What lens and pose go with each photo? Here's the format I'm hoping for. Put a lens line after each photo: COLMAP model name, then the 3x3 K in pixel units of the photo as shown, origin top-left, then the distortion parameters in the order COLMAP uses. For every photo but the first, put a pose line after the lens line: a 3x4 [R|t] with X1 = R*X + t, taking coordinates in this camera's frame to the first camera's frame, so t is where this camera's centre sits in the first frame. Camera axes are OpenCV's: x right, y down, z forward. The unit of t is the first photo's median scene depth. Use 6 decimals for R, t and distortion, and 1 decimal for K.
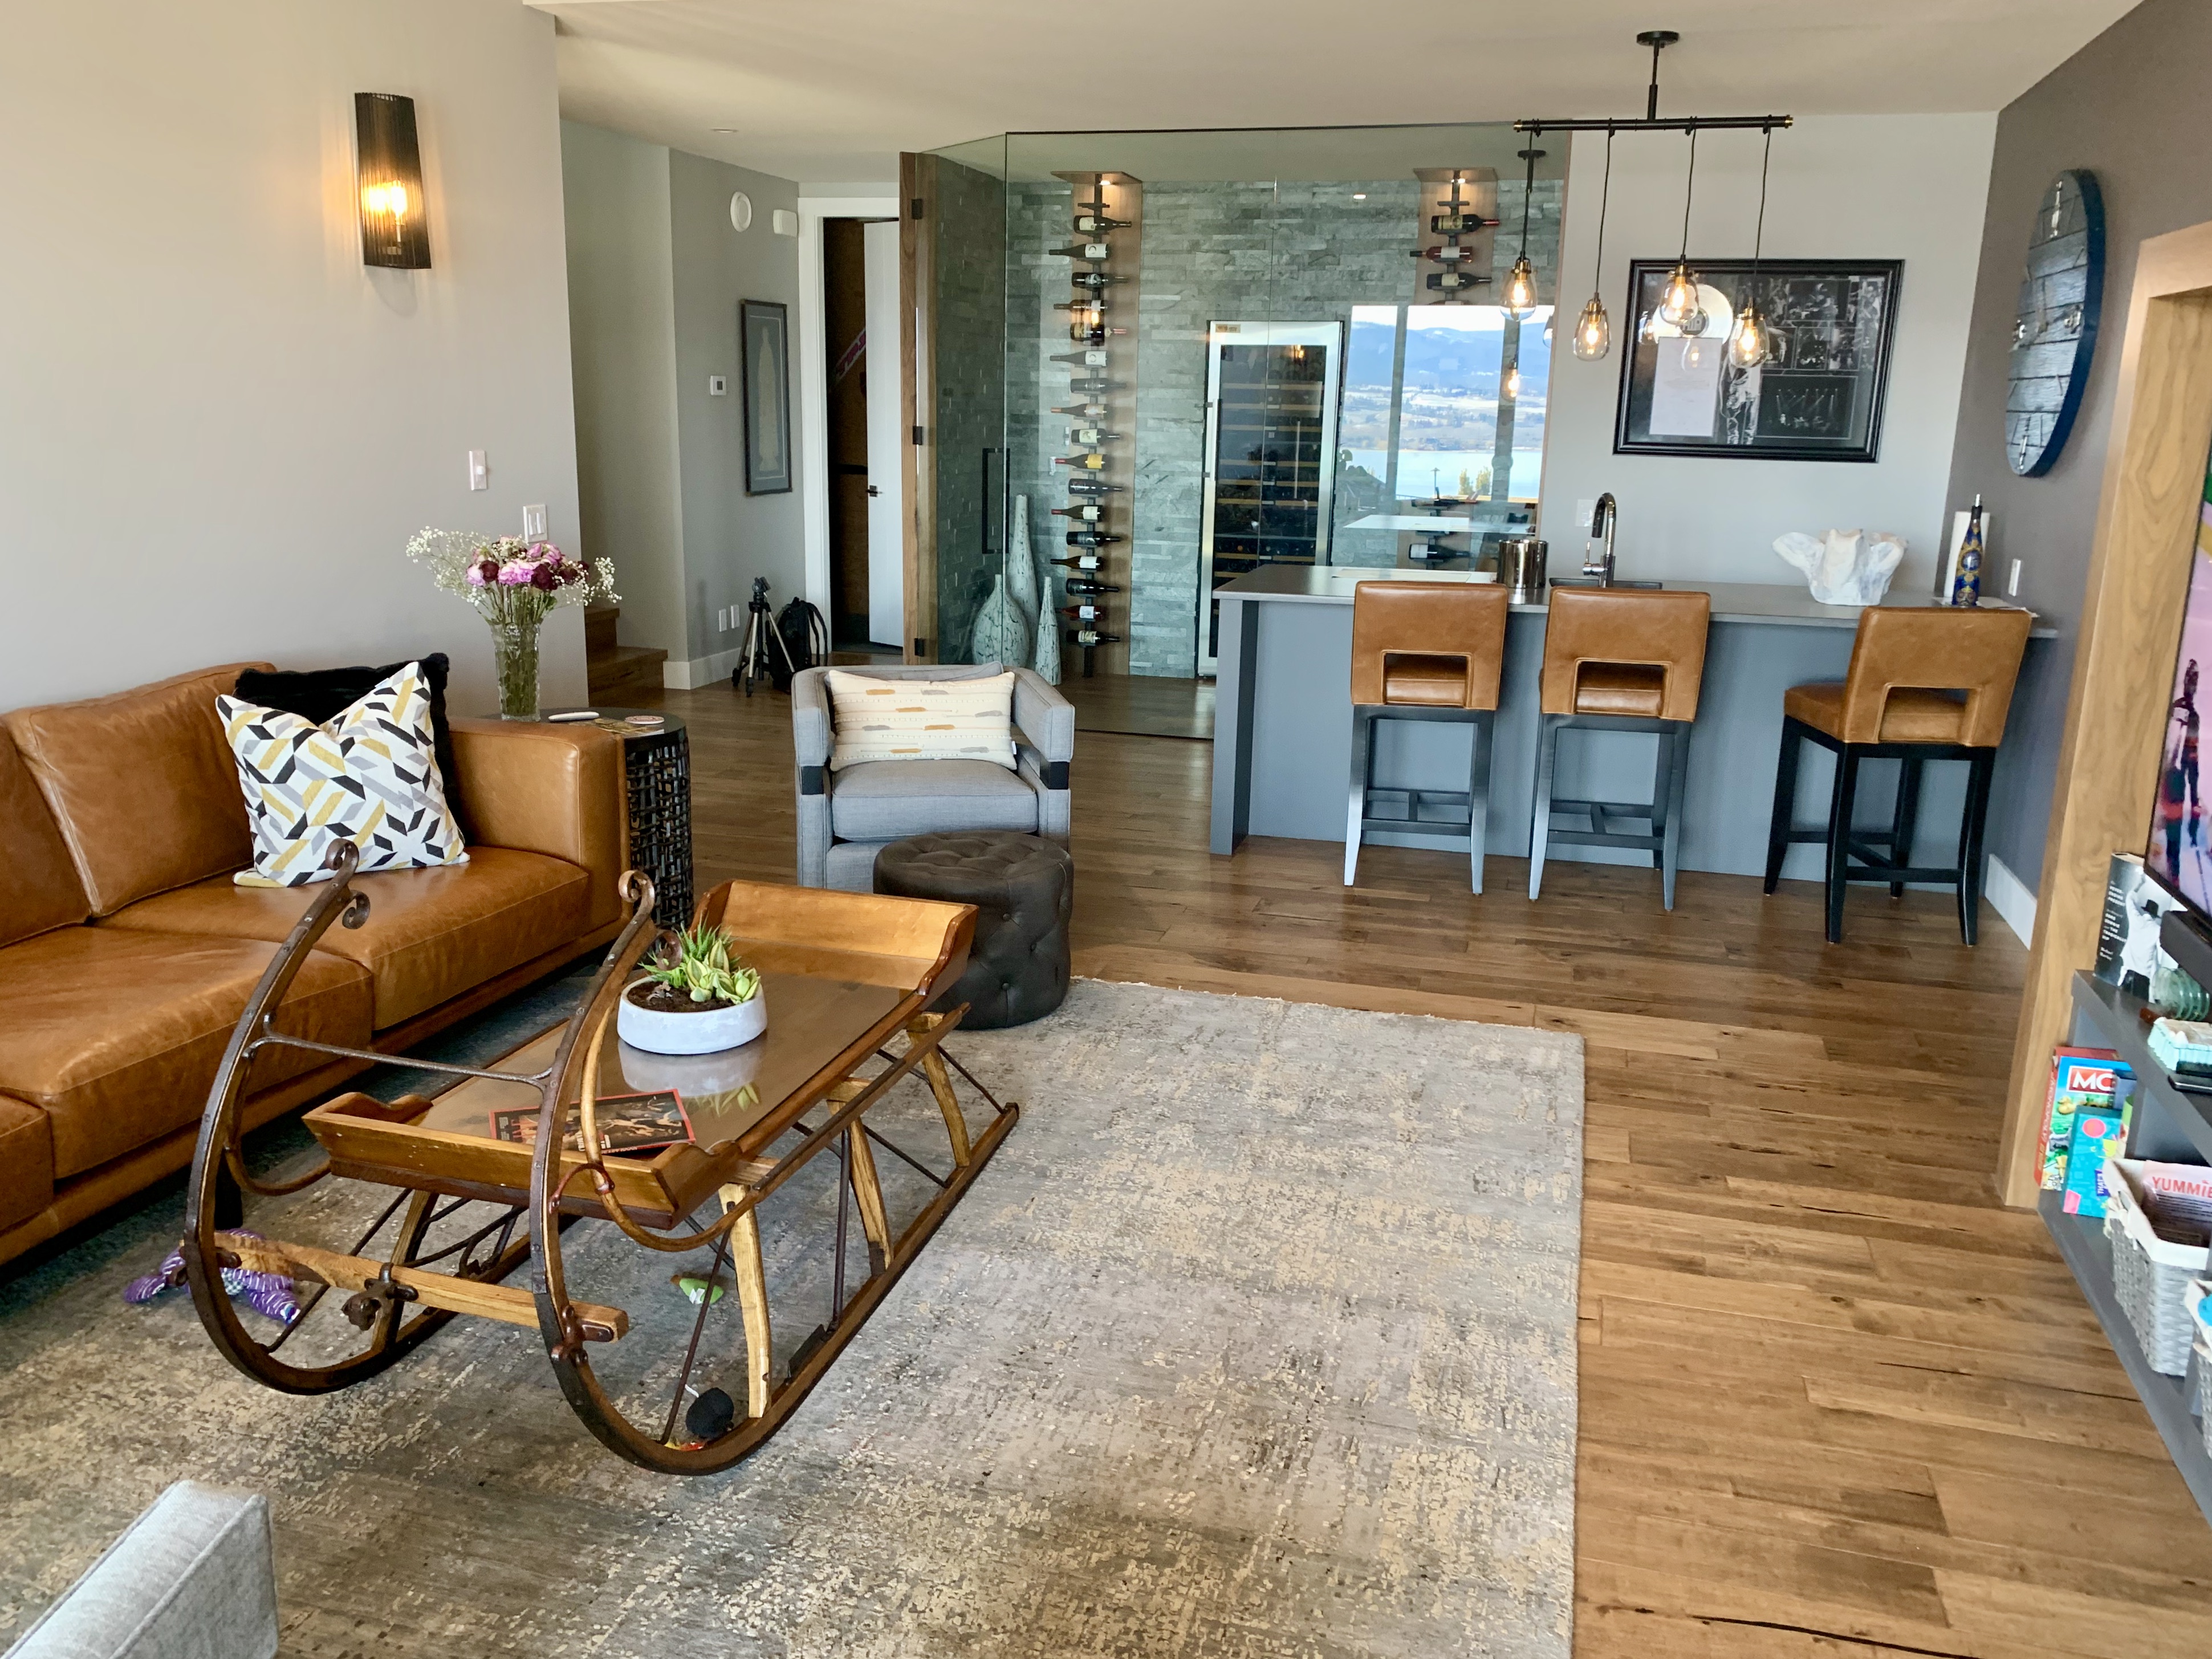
lens RADIAL K [[1719.3, 0, 1106.0], [0, 1719.3, 829.5], [0, 0, 1]] dist [0.001013, -0.009678]
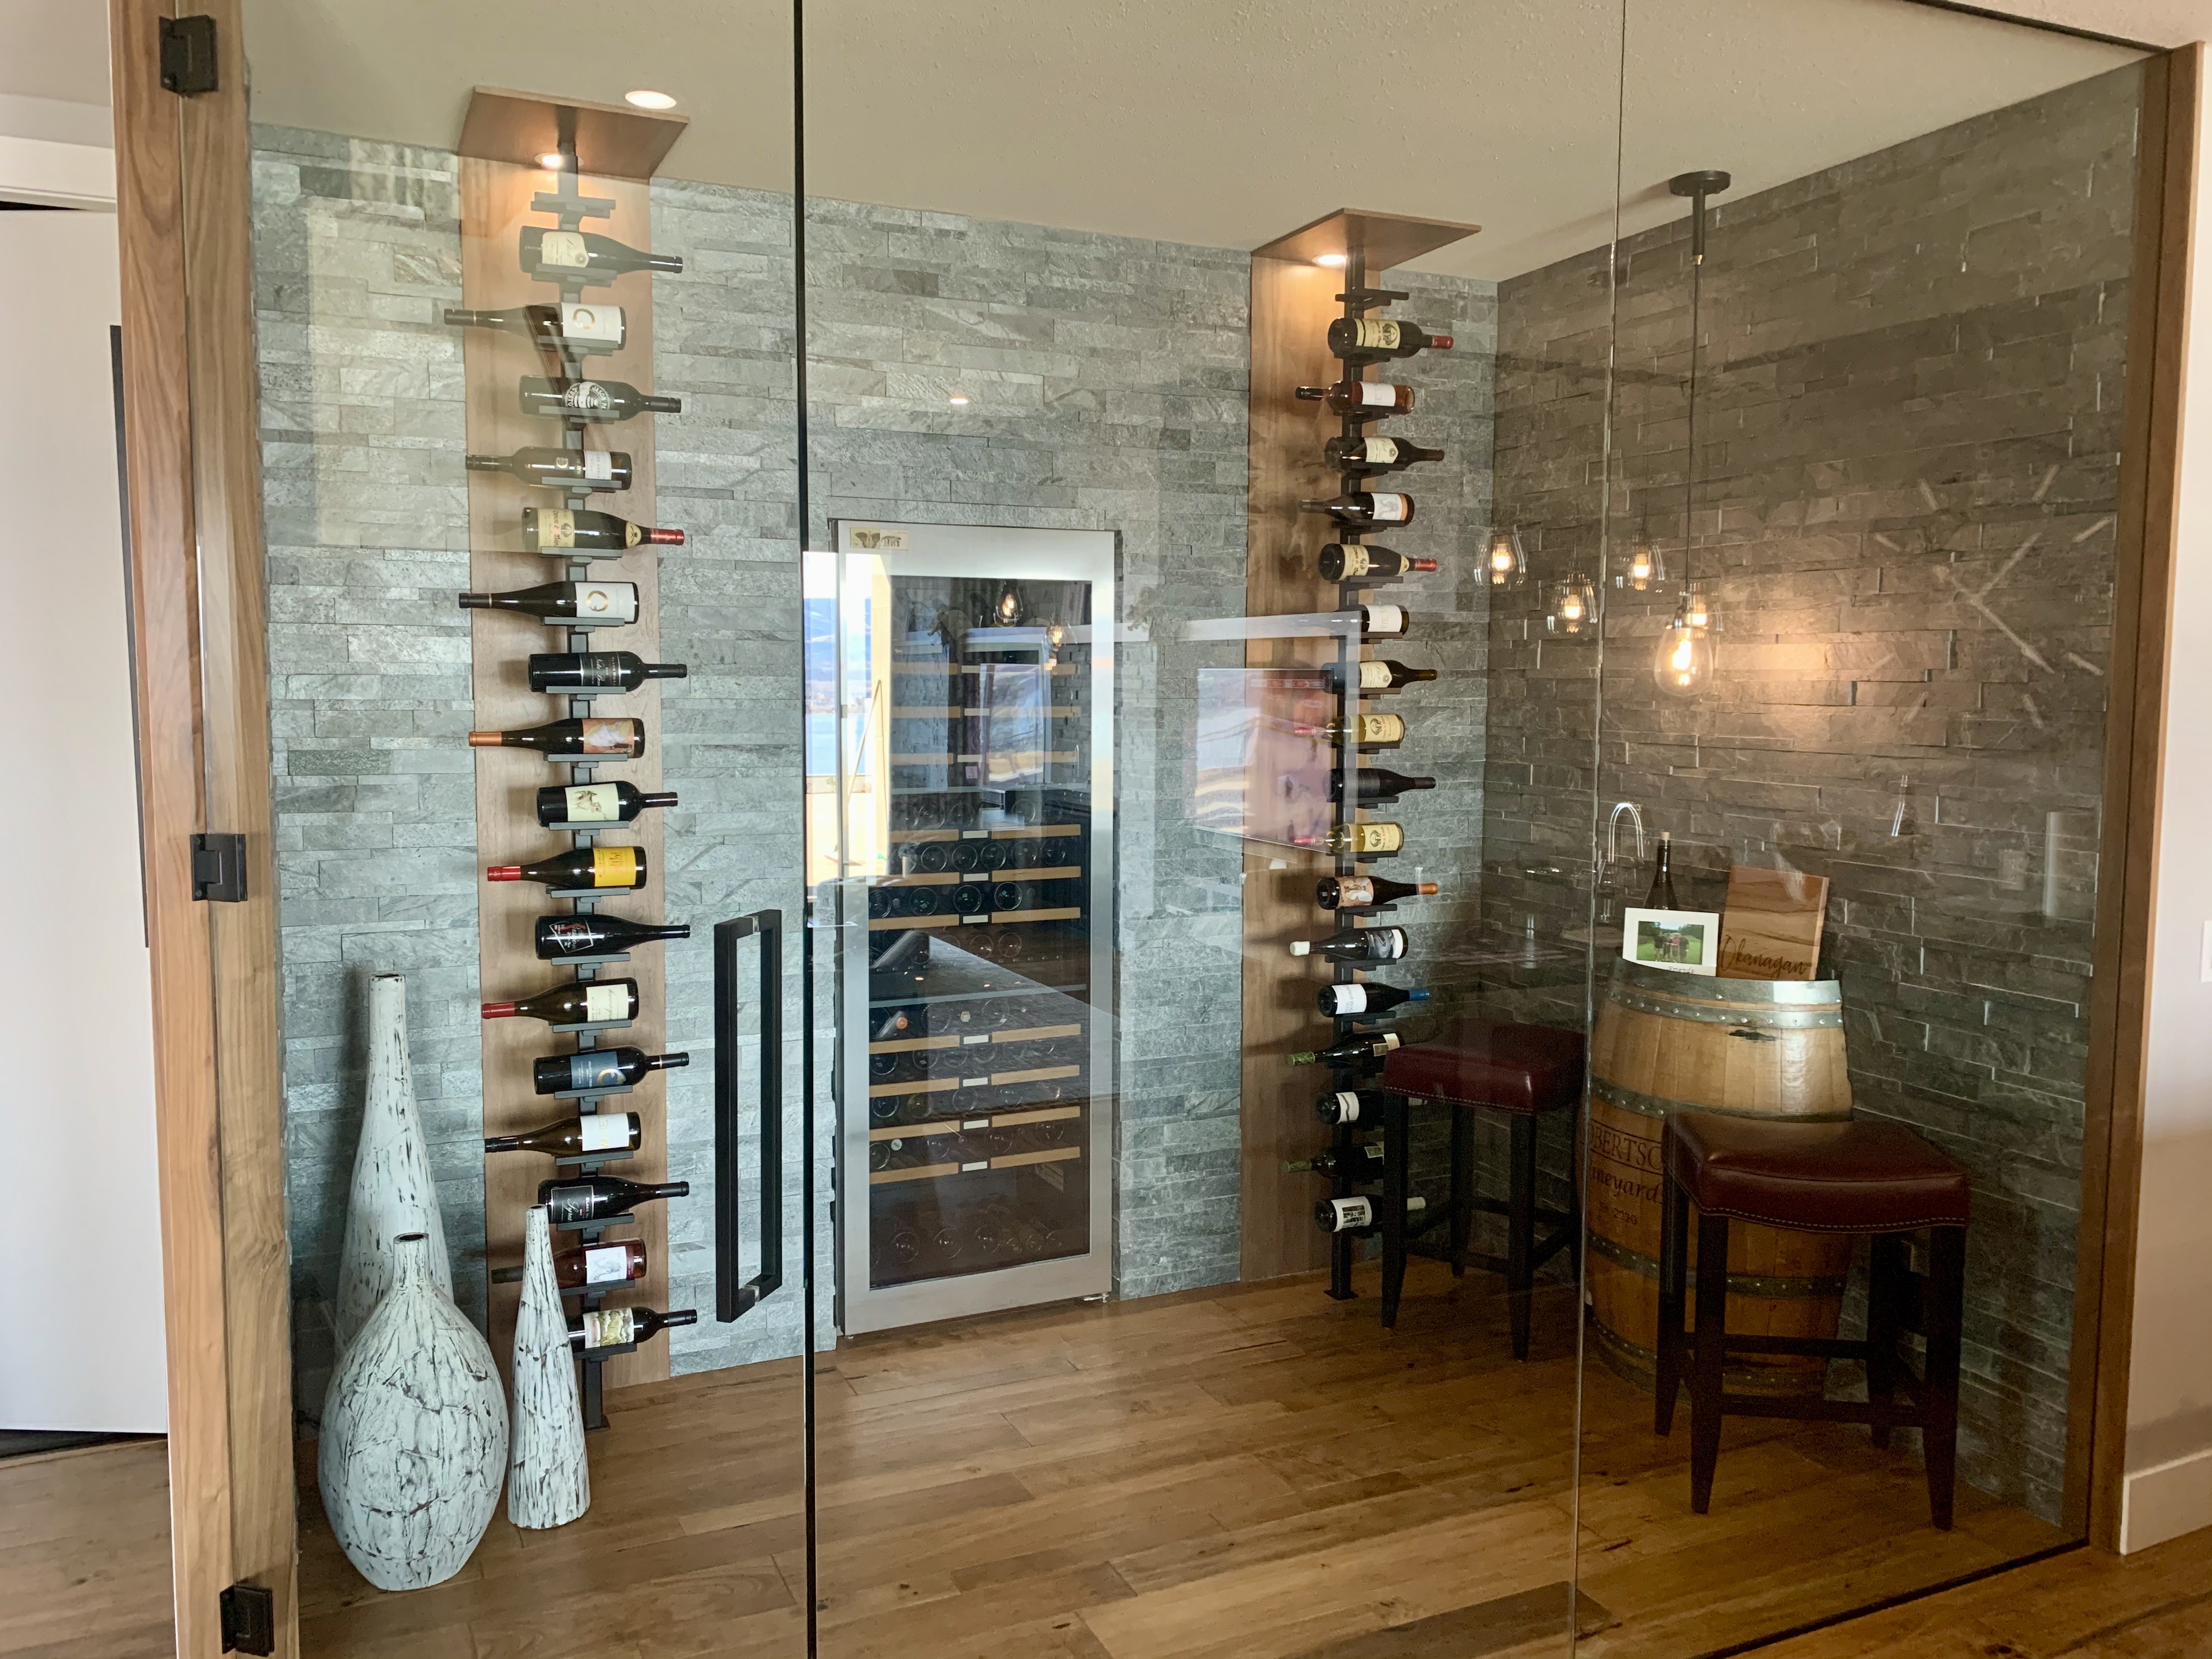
lens RADIAL K [[1719.3, 0, 1106.0], [0, 1719.3, 829.5], [0, 0, 1]] dist [0.001013, -0.009678]
pose [[0.765598, -0.076167, 0.638794, -0.165248], [0.167783, 0.982241, -0.083971, -0.176072], [-0.621054, 0.171466, 0.764781, 0.655335]]
